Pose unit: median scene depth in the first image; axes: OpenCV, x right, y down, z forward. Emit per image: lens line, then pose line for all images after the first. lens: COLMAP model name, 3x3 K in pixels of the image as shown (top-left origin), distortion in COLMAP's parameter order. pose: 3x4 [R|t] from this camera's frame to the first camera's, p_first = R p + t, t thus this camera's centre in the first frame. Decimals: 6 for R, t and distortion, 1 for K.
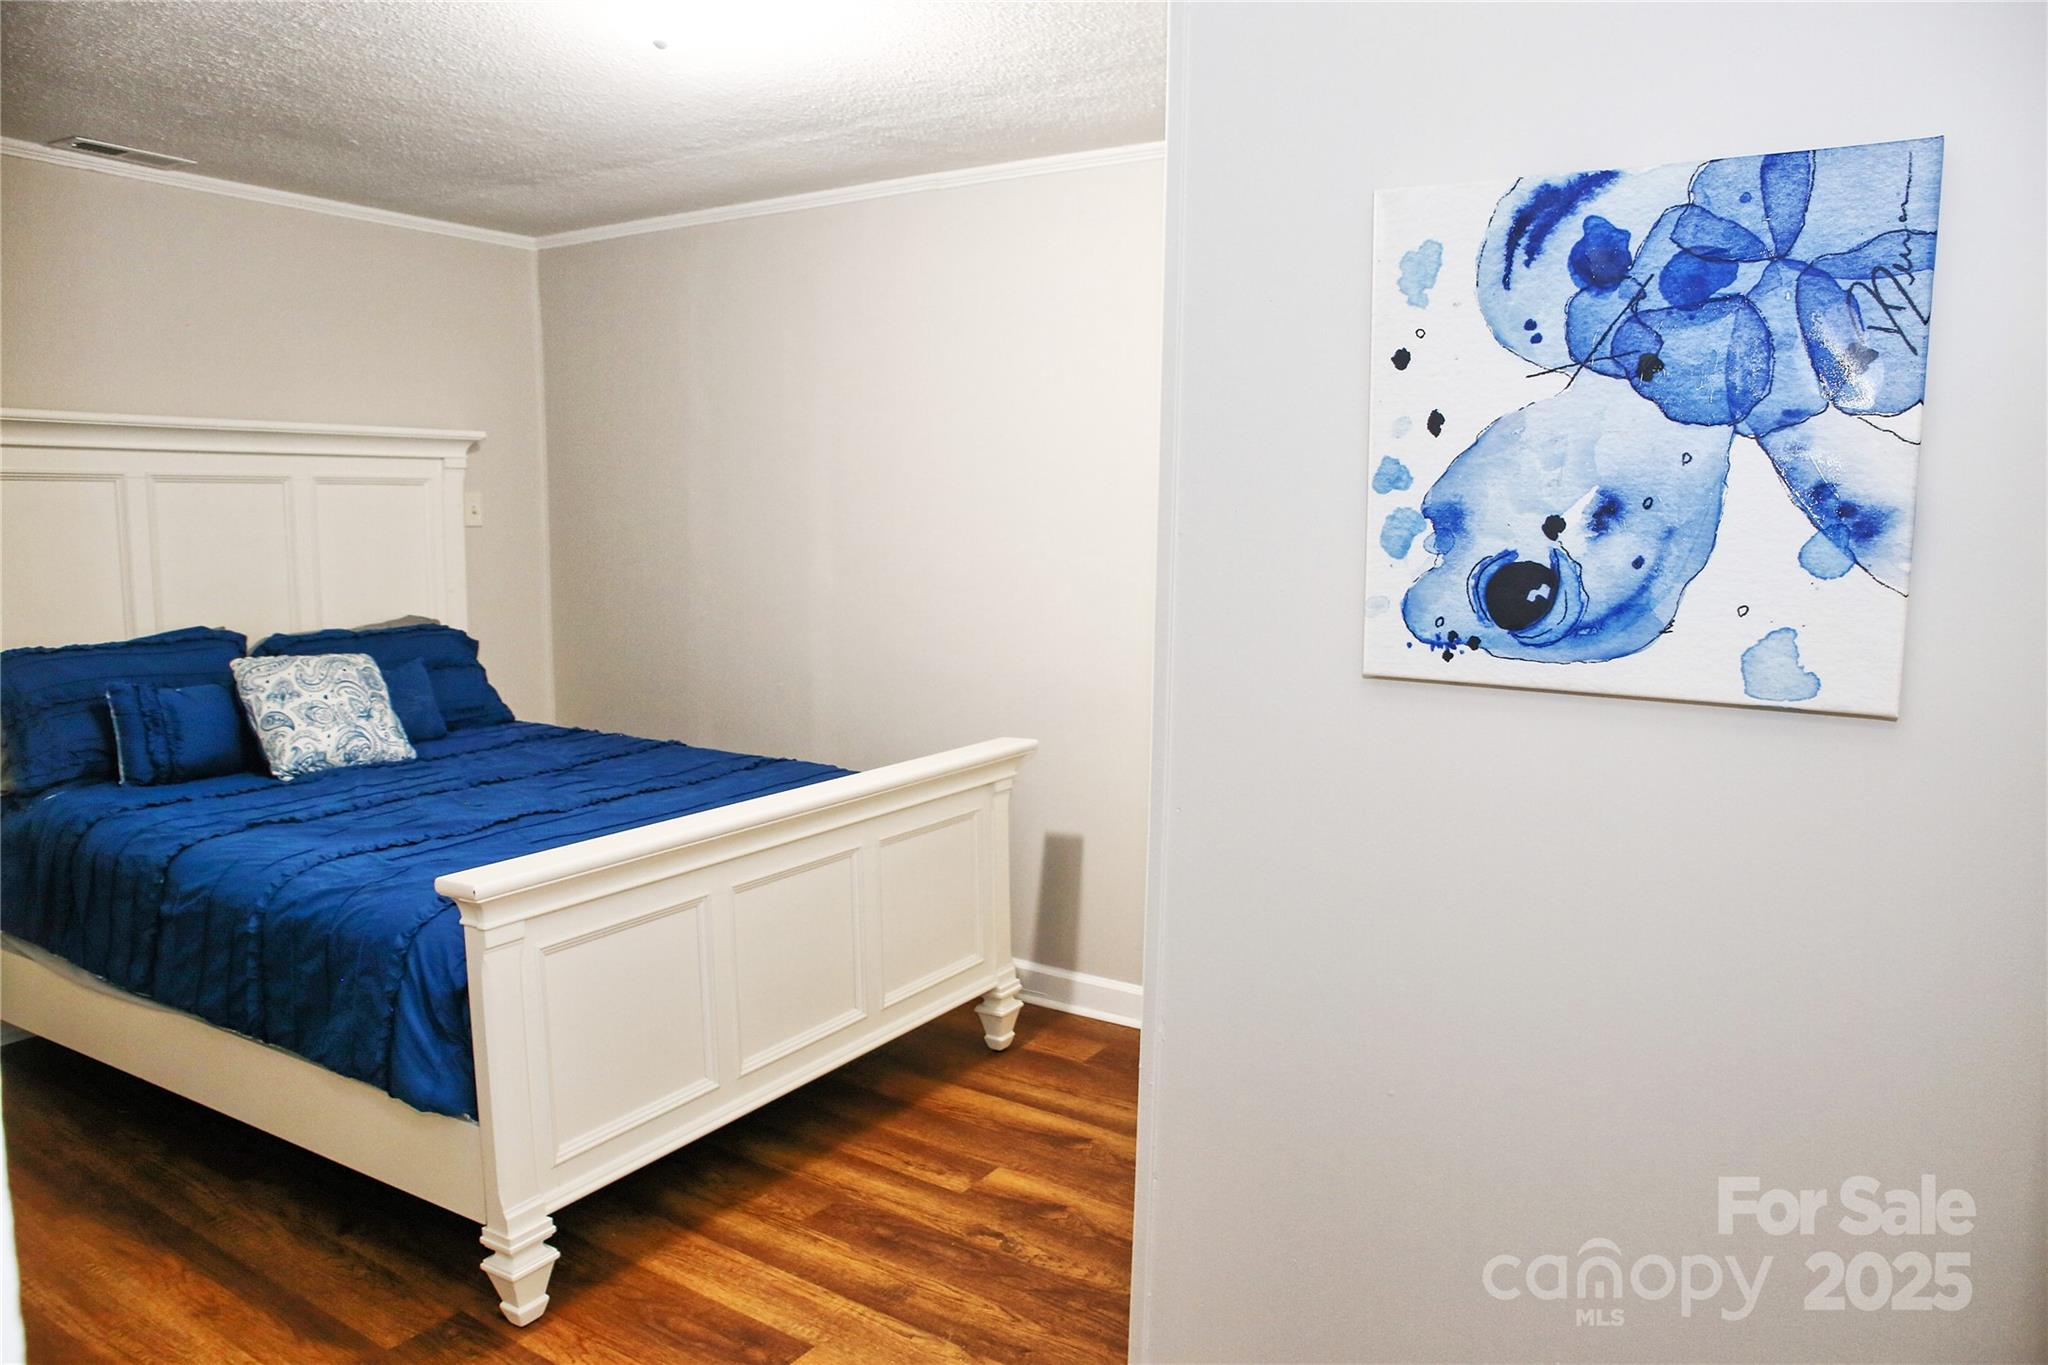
lens RADIAL K [[1419.0, 0, 1029.4], [0, 1419.0, 683.9], [0, 0, 1]] dist [-0.100836, 0.065332]
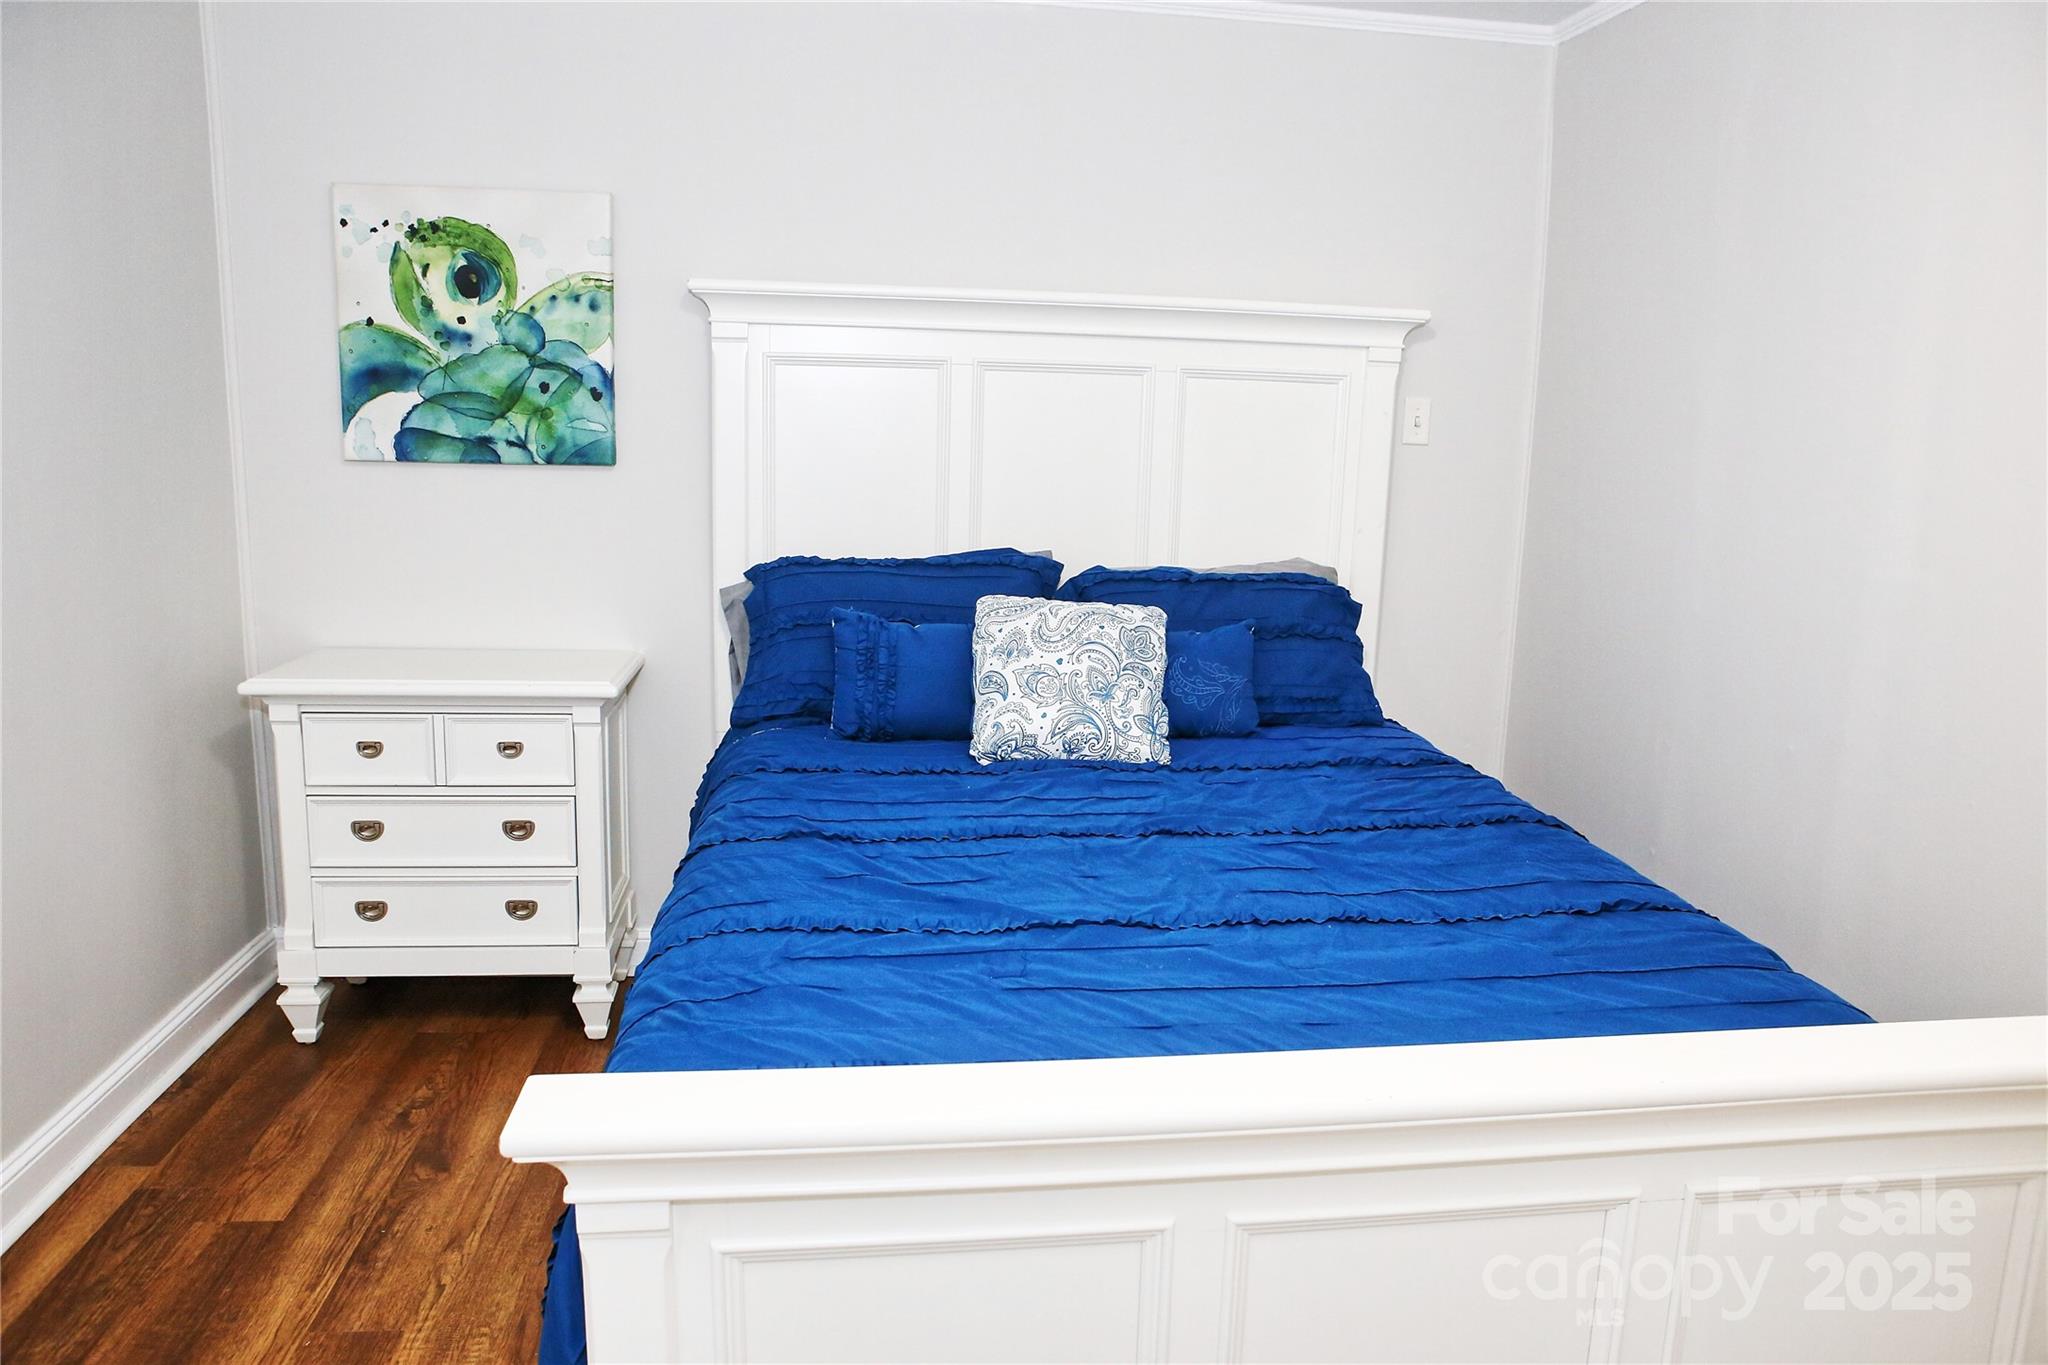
lens RADIAL K [[1419.0, 0, 1016.8], [0, 1419.0, 695.5], [0, 0, 1]] dist [-0.100836, 0.065332]
pose [[0.644235, 0.164626, -0.746900, 0.043881], [-0.122030, 0.986175, 0.112109, -0.054262], [0.755030, 0.018920, 0.655417, 0.489990]]
